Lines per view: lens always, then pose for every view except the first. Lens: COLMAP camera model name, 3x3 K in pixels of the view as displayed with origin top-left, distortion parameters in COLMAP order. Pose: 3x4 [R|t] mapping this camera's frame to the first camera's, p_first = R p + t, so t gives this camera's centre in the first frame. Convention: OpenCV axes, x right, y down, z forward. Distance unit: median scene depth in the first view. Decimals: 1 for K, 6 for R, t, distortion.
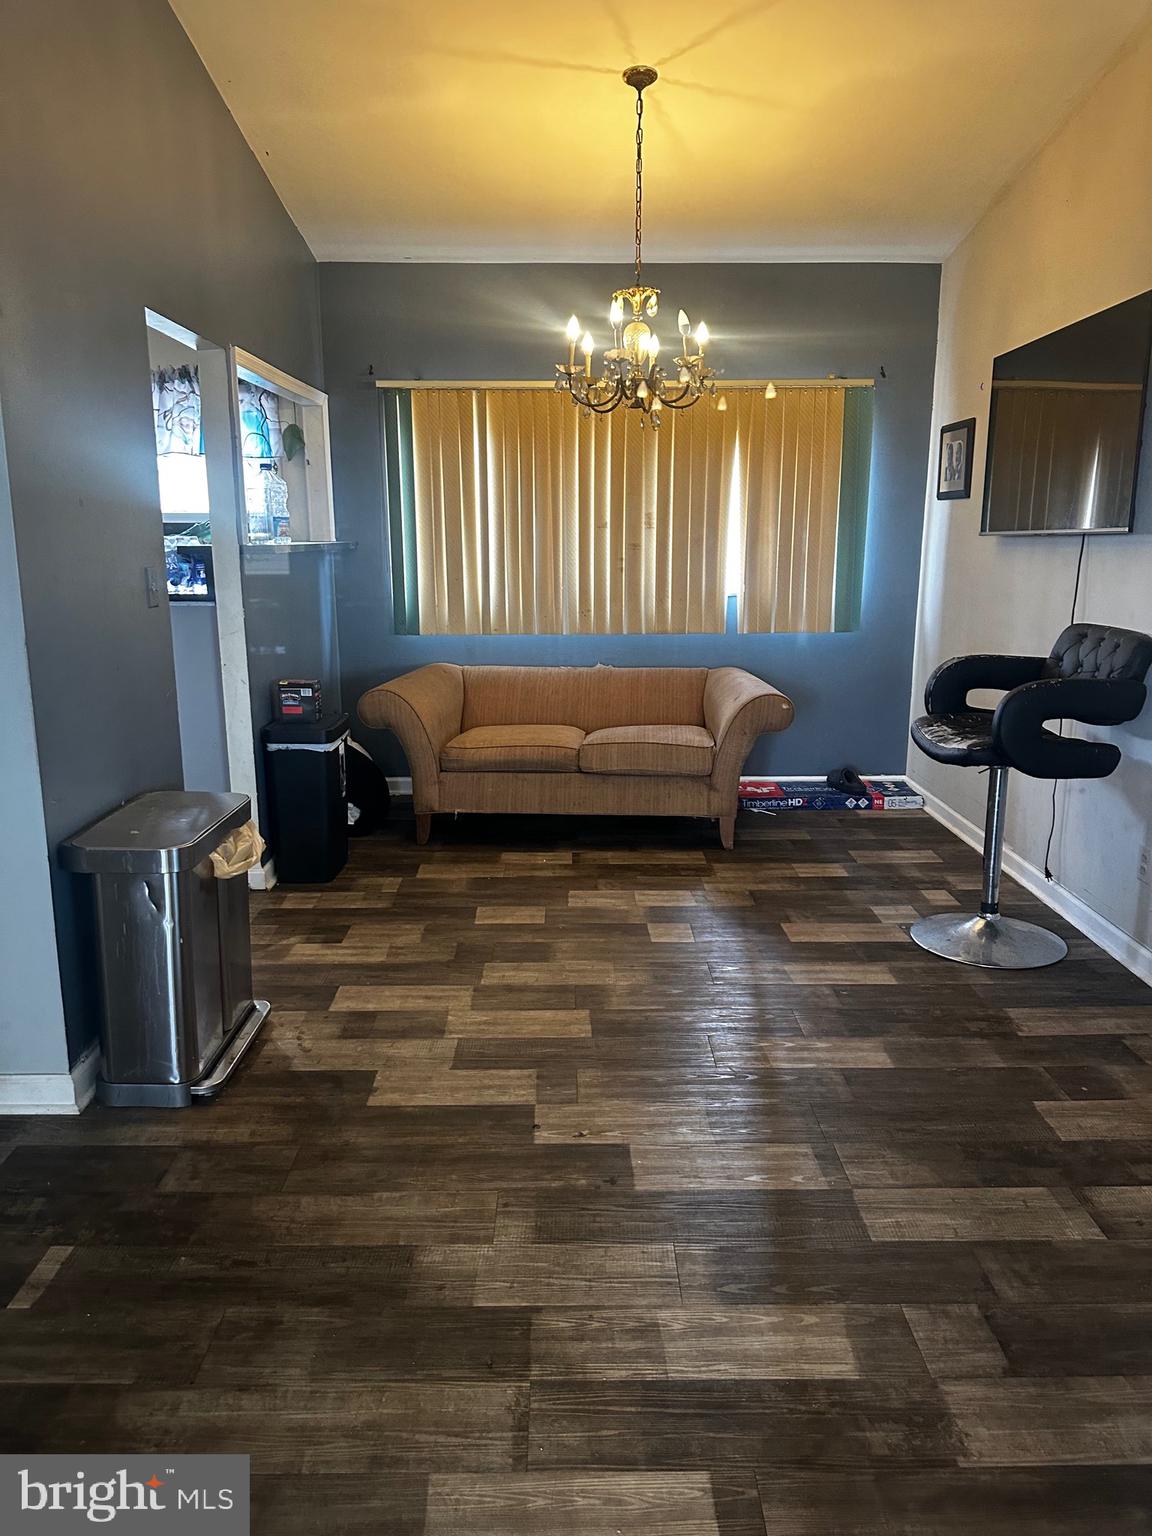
lens RADIAL K [[1073.0, 0, 578.2], [0, 1073.0, 760.8], [0, 0, 1]] dist [0.124387, -0.193018]
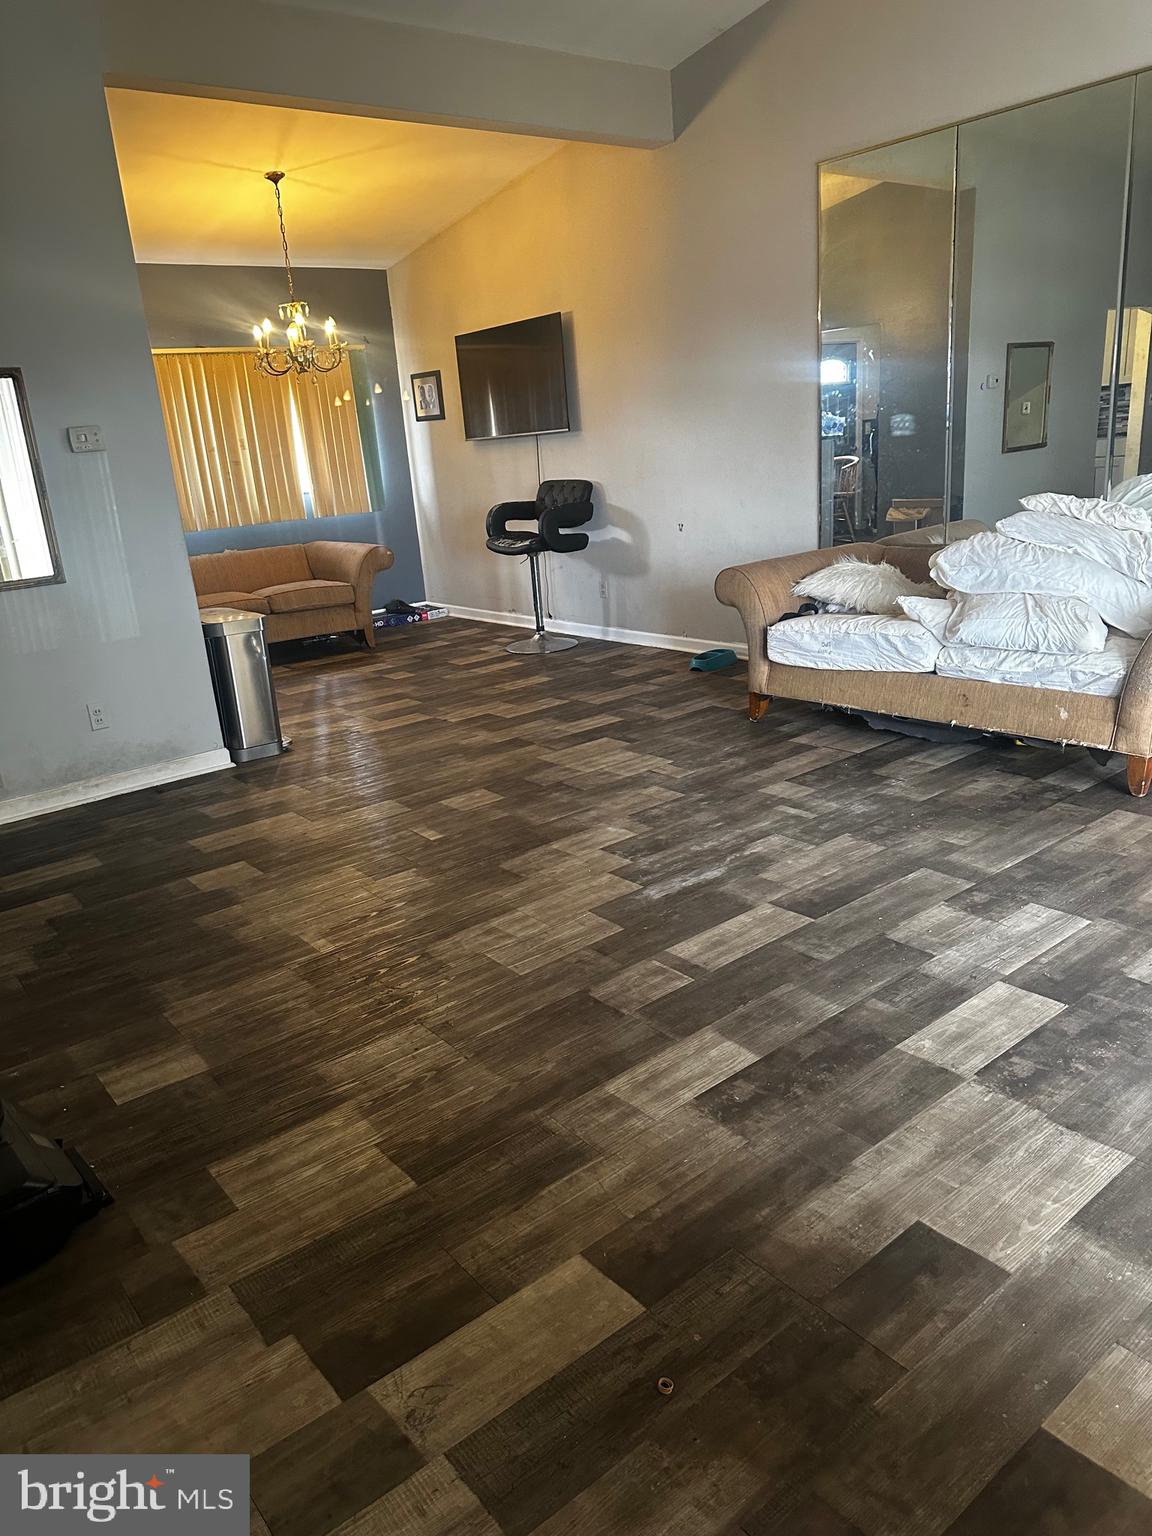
lens RADIAL K [[1073.0, 0, 578.2], [0, 1073.0, 760.8], [0, 0, 1]] dist [0.124387, -0.193018]
pose [[0.789072, -0.234741, 0.567681, -0.875865], [0.197305, 0.971993, 0.127674, 0.154449], [-0.581752, 0.011263, 0.813288, -0.752408]]
